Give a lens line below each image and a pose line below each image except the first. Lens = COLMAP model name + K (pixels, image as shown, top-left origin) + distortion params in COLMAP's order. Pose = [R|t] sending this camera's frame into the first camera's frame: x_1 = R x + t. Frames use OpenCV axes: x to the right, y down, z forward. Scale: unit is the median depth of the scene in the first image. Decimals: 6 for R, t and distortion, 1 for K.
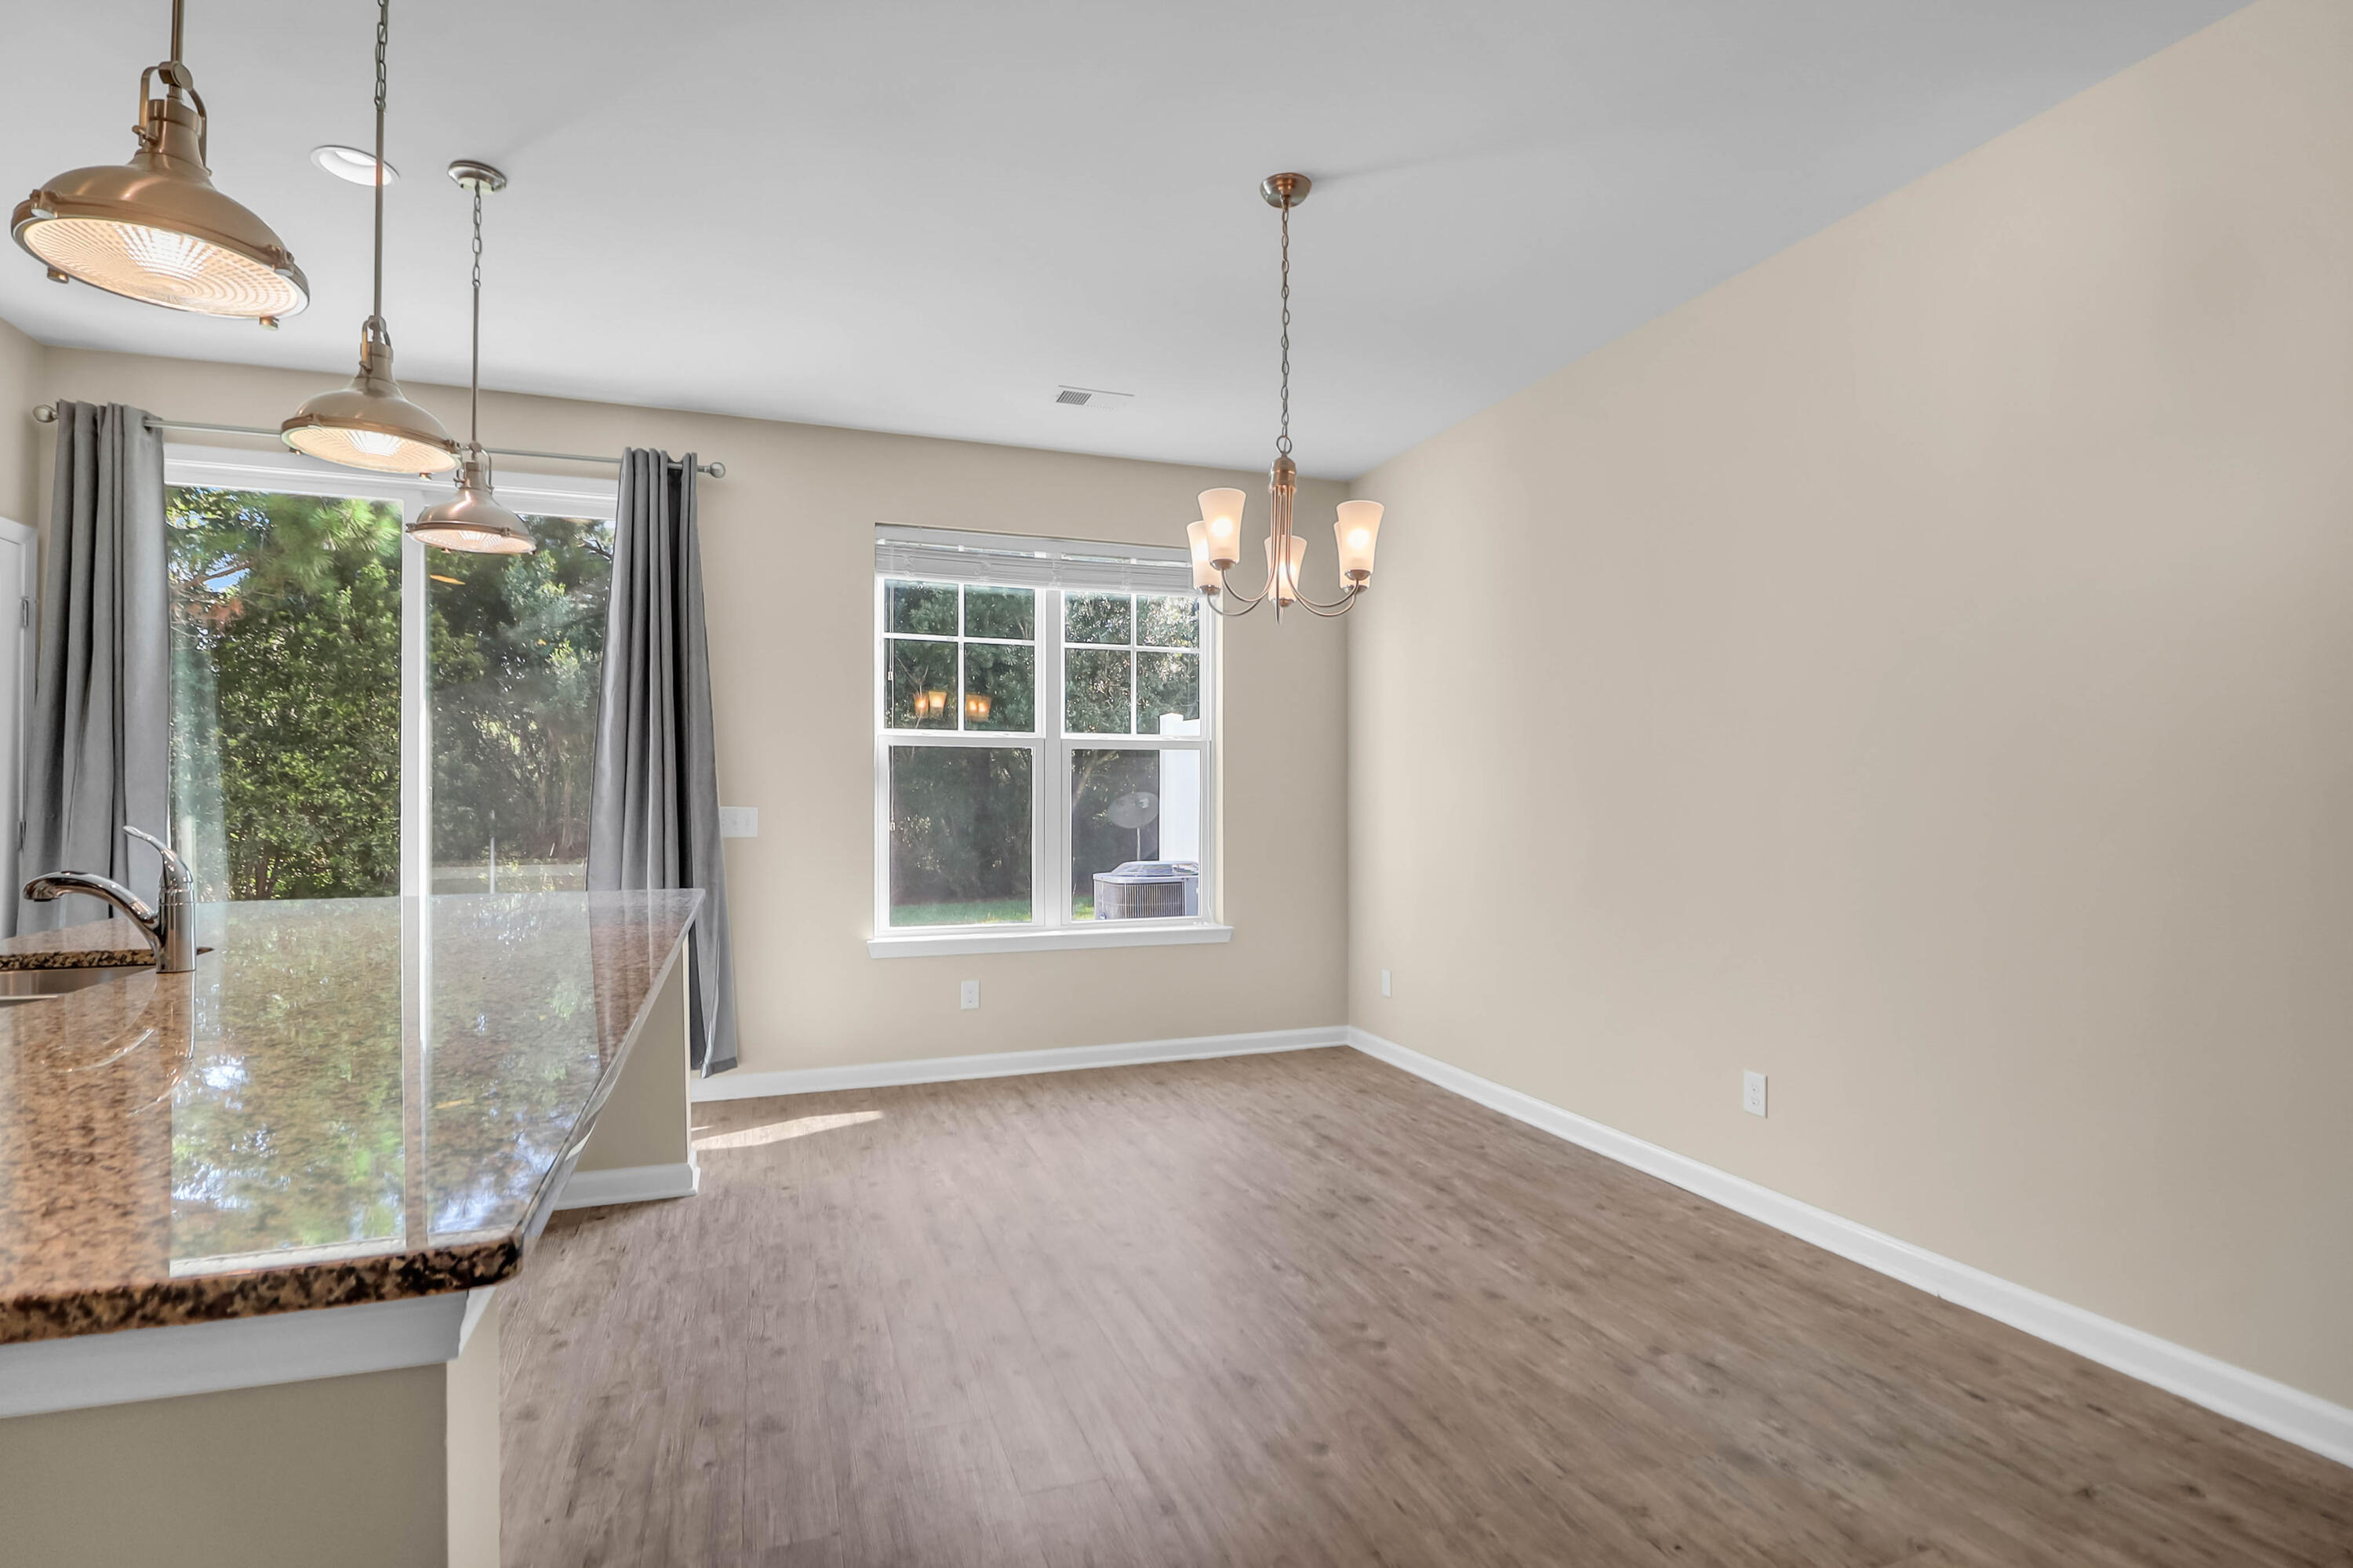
lens RADIAL K [[1109.6, 0, 1155.8], [0, 1109.6, 790.7], [0, 0, 1]] dist [0.000912, -0.011666]
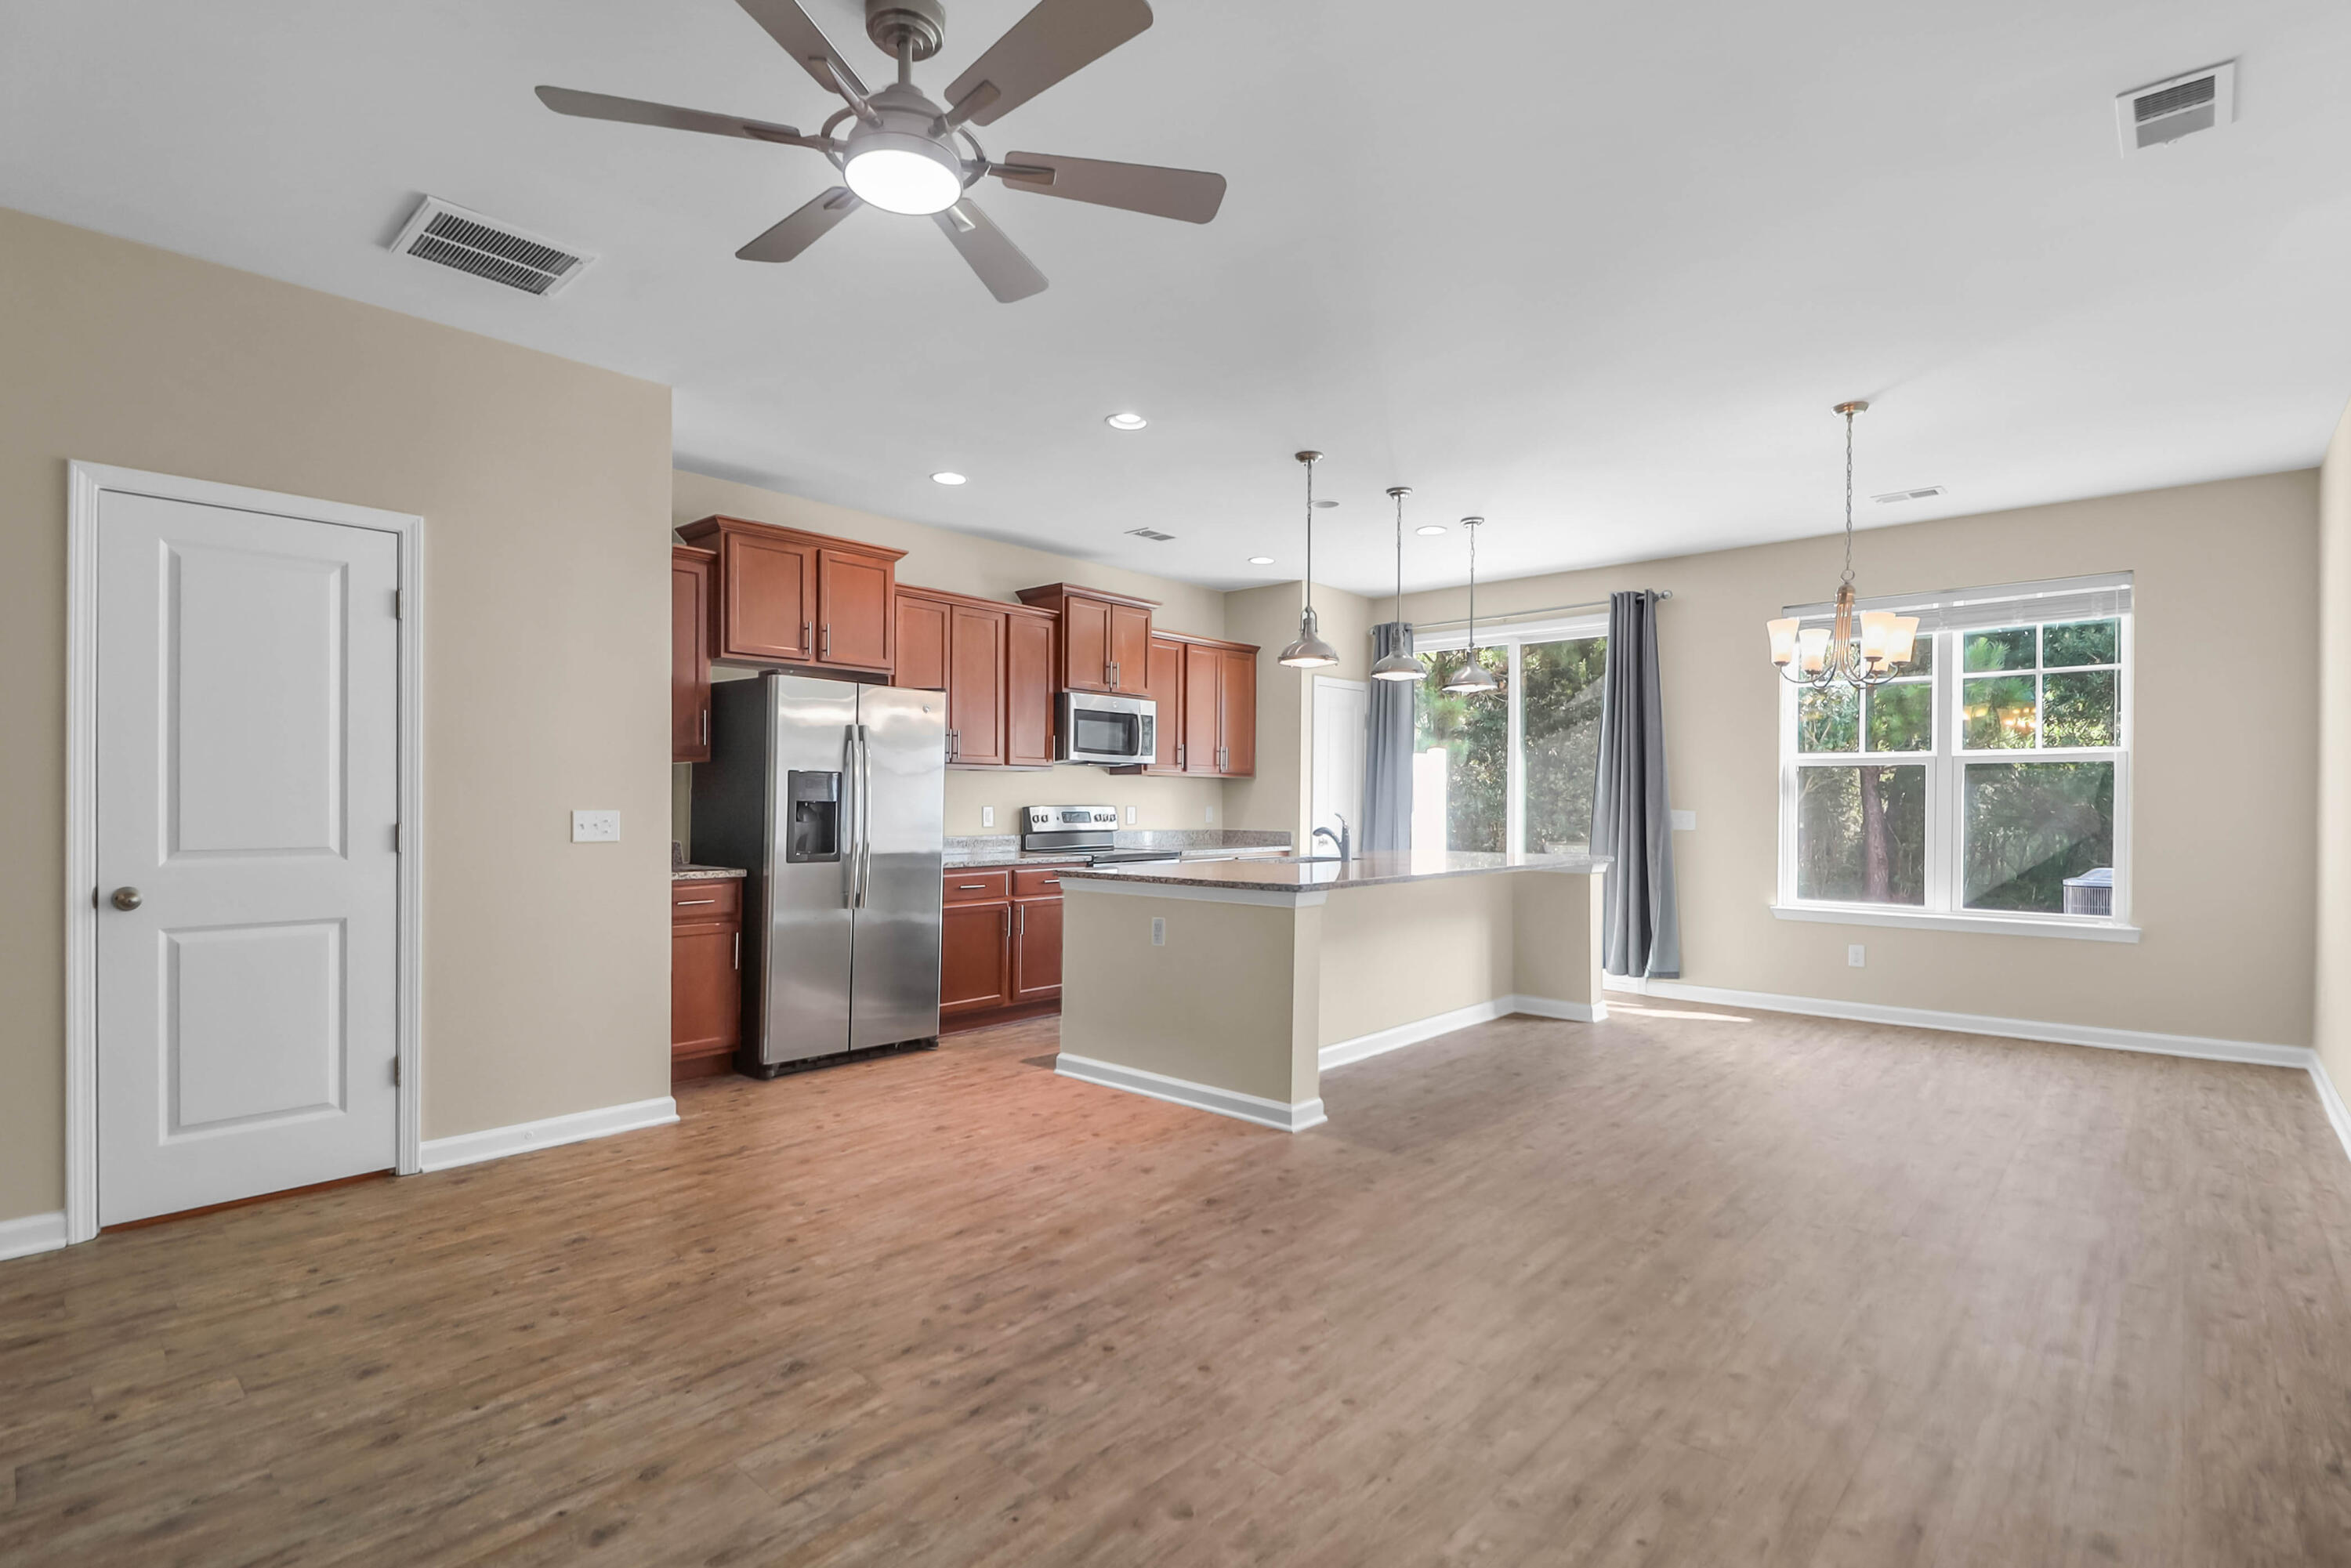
lens RADIAL K [[1101.0, 0, 1174.3], [0, 1101.0, 817.0], [0, 0, 1]] dist [0.012309, -0.019673]
pose [[0.469329, 0.012874, -0.882930, 0.611947], [0.002268, 0.999873, 0.015784, -0.001768], [0.883021, -0.009410, 0.469240, -0.322658]]
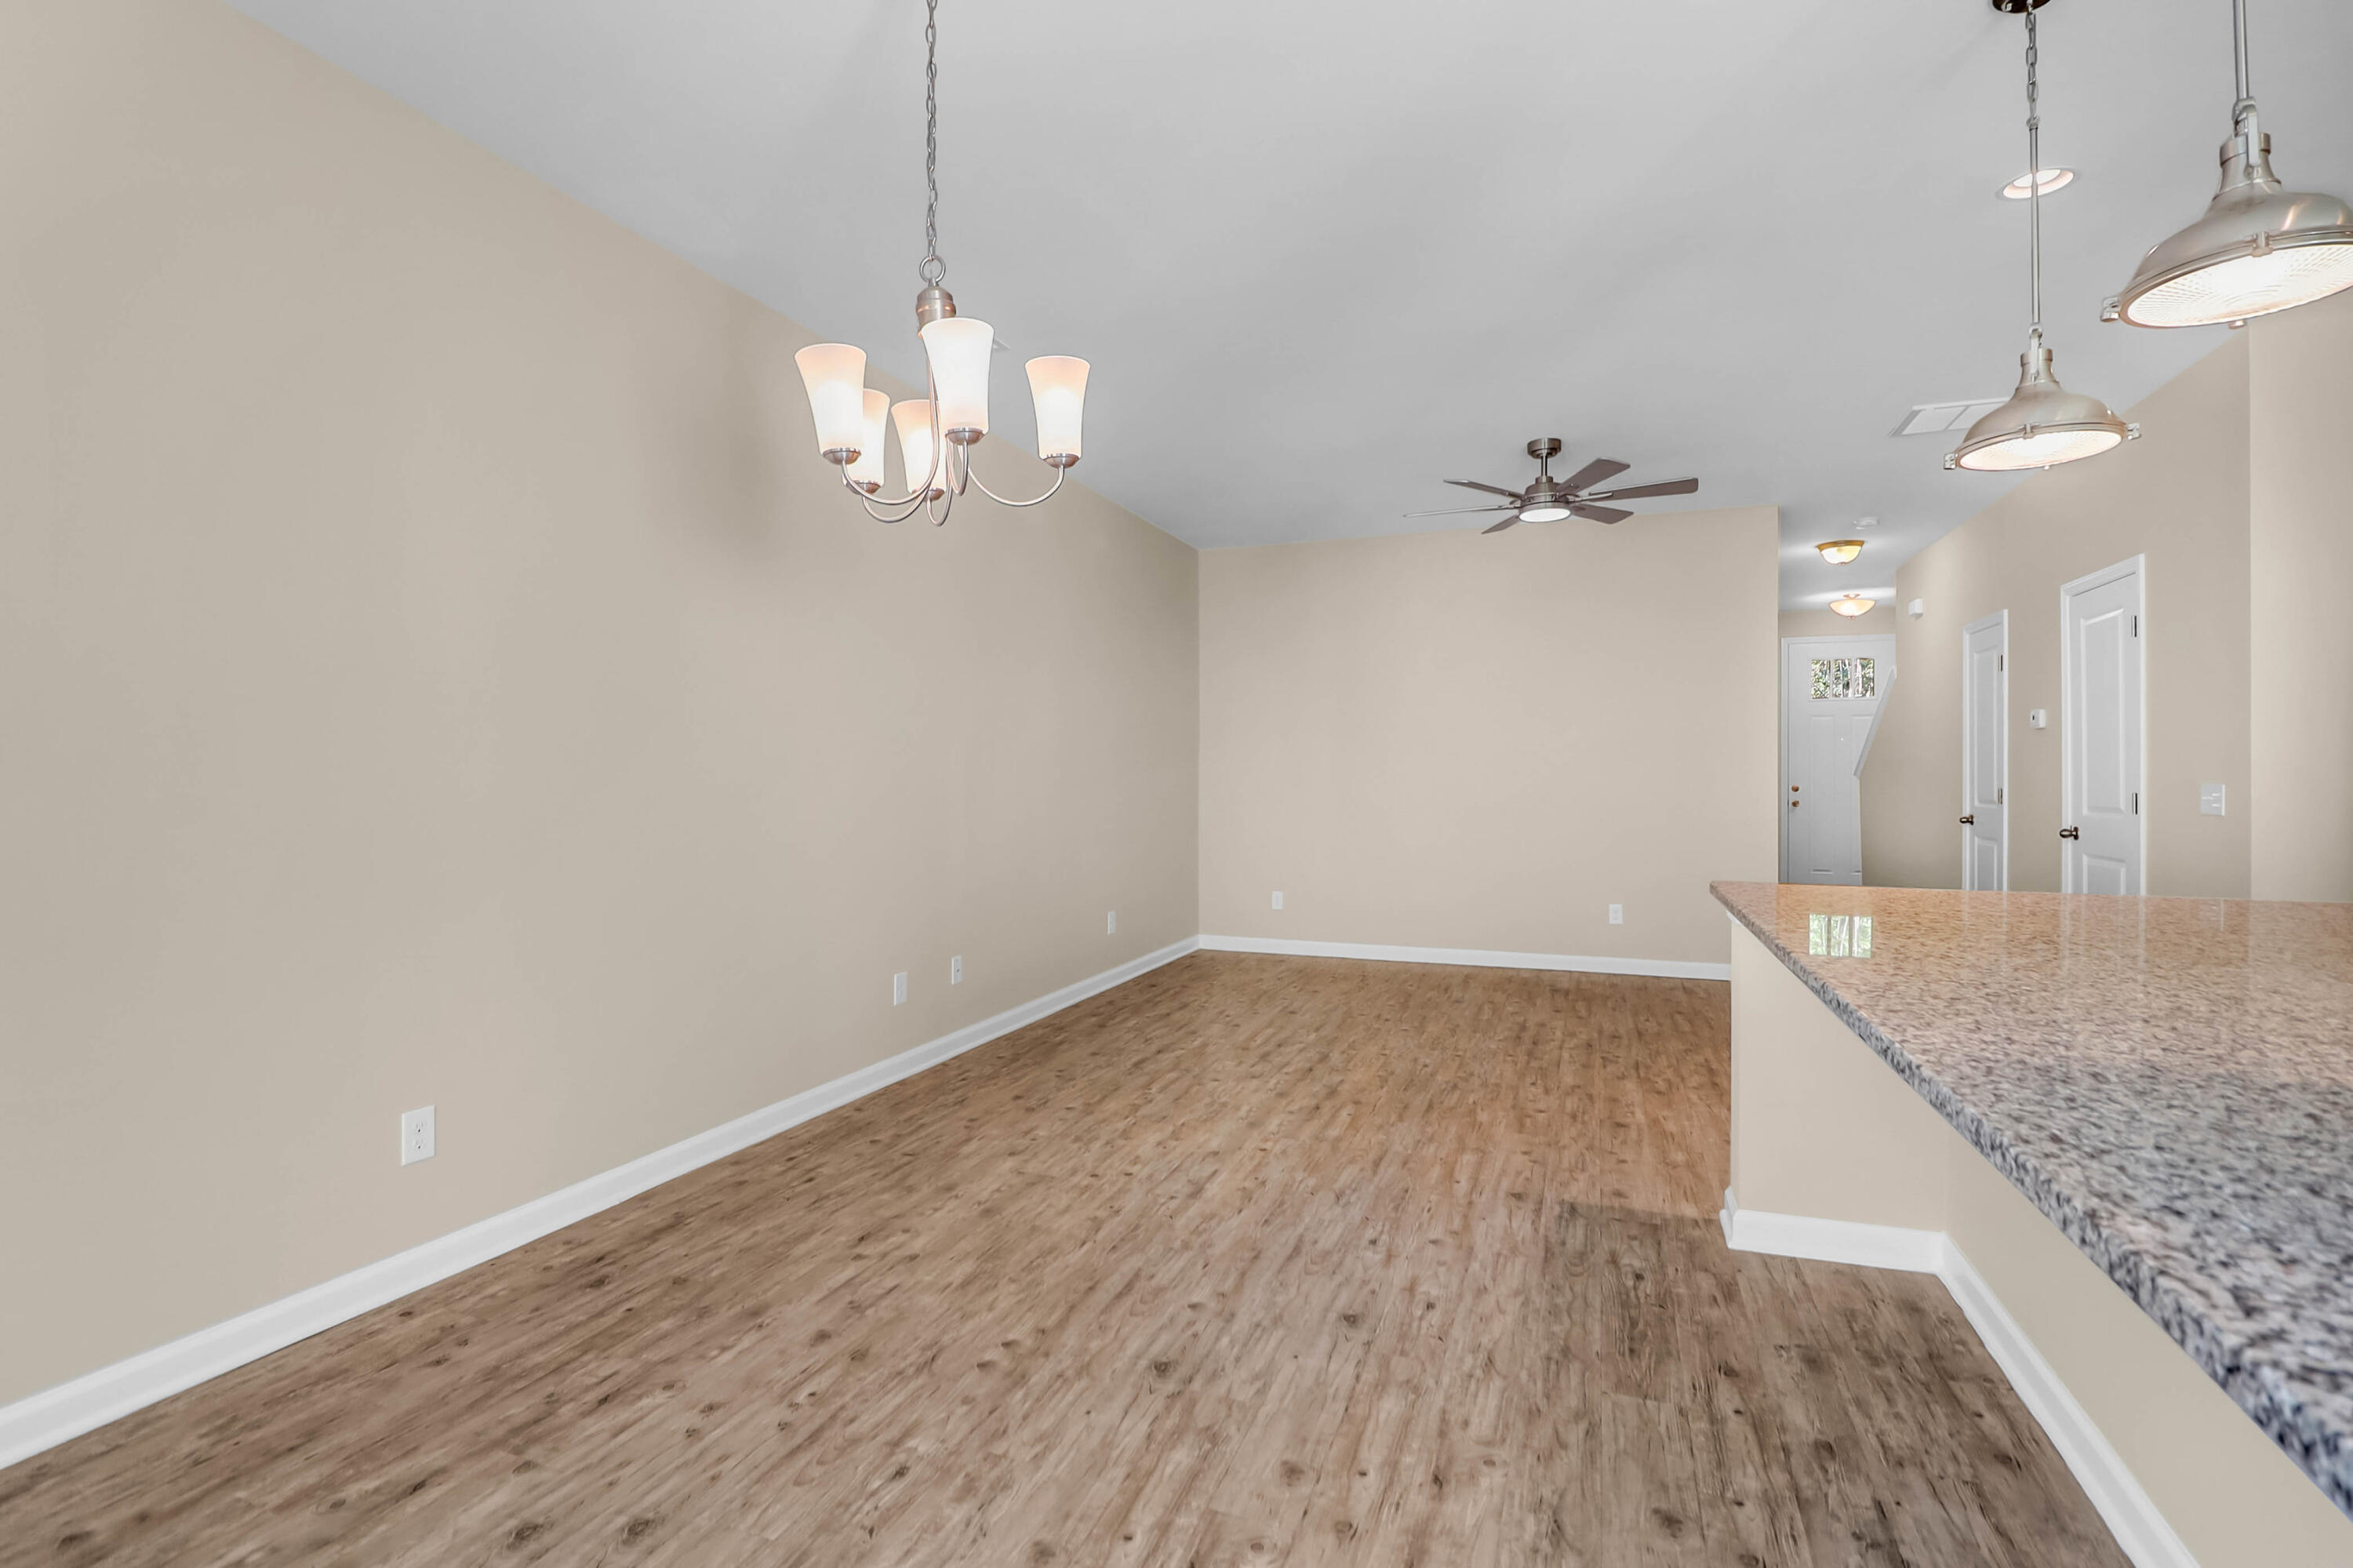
lens RADIAL K [[1100.0, 0, 1171.6], [0, 1100.0, 784.3], [0, 0, 1]] dist [-0.002992, -0.011620]
pose [[-0.758226, -0.006277, 0.651962, -0.269315], [-0.005597, 0.999979, 0.003118, 0.007299], [-0.651968, -0.001285, -0.758245, 0.847026]]
